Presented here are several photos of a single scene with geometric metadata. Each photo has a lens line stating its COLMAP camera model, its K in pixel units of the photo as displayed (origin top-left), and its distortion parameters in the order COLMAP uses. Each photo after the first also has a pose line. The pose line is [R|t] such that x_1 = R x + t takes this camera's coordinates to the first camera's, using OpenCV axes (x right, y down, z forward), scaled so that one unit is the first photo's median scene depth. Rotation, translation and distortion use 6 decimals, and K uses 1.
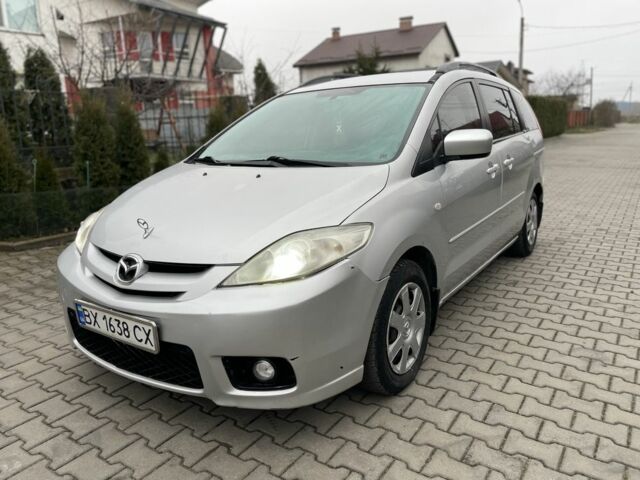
lens RADIAL K [[486.1, 0, 317.2], [0, 486.1, 239.6], [0, 0, 1]] dist [0.085717, -0.116050]
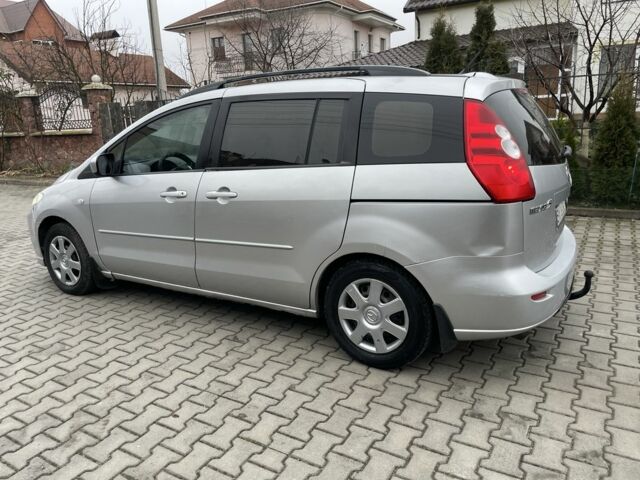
lens RADIAL K [[486.1, 0, 316.8], [0, 486.1, 230.7], [0, 0, 1]] dist [0.085717, -0.116050]
pose [[0.057340, 0.256666, -0.964798, 2.011579], [-0.182549, 0.952791, 0.242622, -0.546081], [0.981523, 0.162211, 0.101487, 1.761530]]
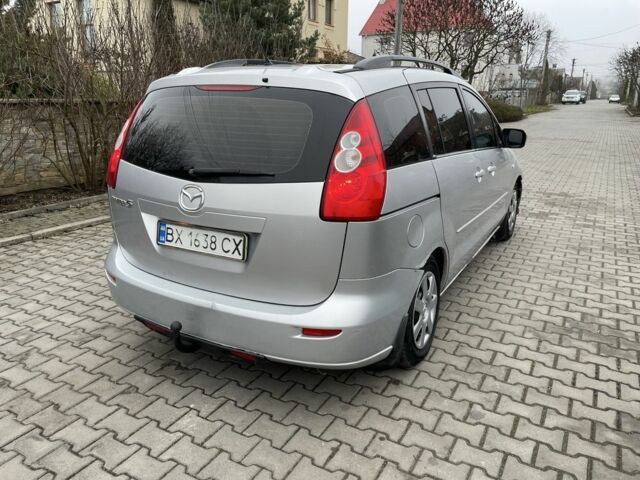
lens RADIAL K [[486.1, 0, 321.7], [0, 486.1, 235.8], [0, 0, 1]] dist [0.085717, -0.116050]
pose [[-0.996276, 0.044314, -0.073960, 0.590023], [0.002861, 0.874329, 0.485326, -0.907646], [0.086172, 0.483307, -0.871200, 3.437049]]
